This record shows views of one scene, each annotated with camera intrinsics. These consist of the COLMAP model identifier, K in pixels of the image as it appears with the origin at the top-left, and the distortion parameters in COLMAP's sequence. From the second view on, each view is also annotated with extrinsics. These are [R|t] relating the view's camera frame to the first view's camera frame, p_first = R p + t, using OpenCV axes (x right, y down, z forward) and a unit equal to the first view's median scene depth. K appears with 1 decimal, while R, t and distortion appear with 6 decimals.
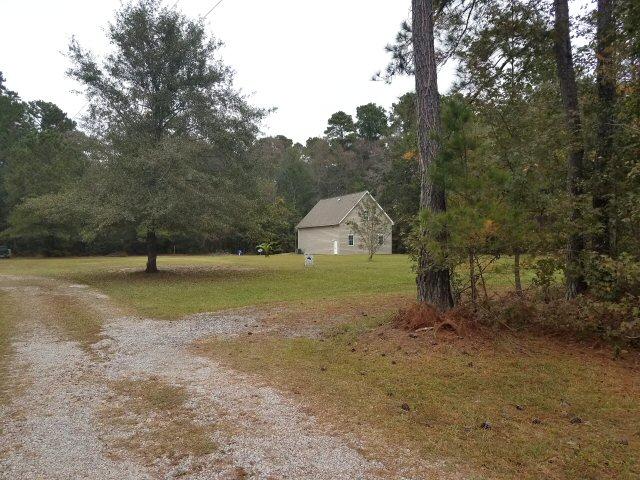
lens RADIAL K [[492.5, 0, 320.0], [0, 492.5, 240.0], [0, 0, 1]] dist [0.205464, -0.307573]
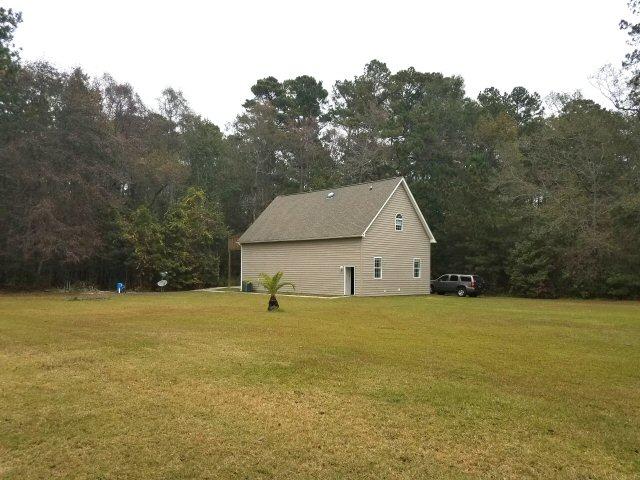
lens RADIAL K [[492.5, 0, 320.0], [0, 492.5, 240.0], [0, 0, 1]] dist [0.205464, -0.307573]
pose [[0.943281, 0.043608, 0.329119, -0.140713], [-0.025492, 0.997923, -0.059162, 0.002568], [-0.331015, 0.047416, 0.942433, 0.438336]]
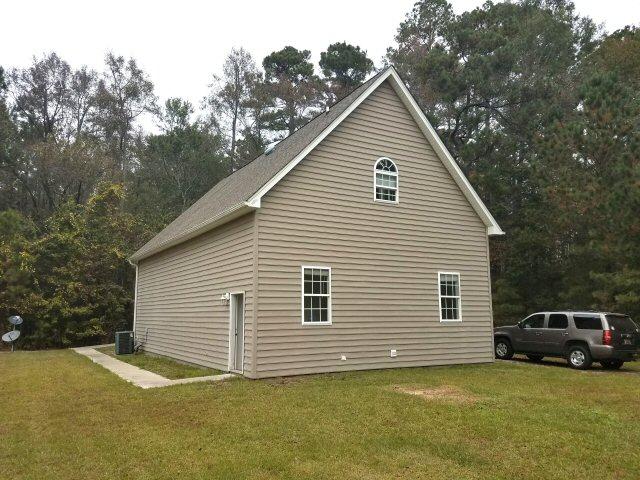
lens RADIAL K [[492.5, 0, 320.0], [0, 492.5, 240.0], [0, 0, 1]] dist [0.205464, -0.307573]
pose [[0.995141, 0.021453, 0.096097, 0.037479], [-0.007894, 0.990217, -0.139312, 0.004715], [-0.098146, 0.137876, 0.985575, 0.670918]]
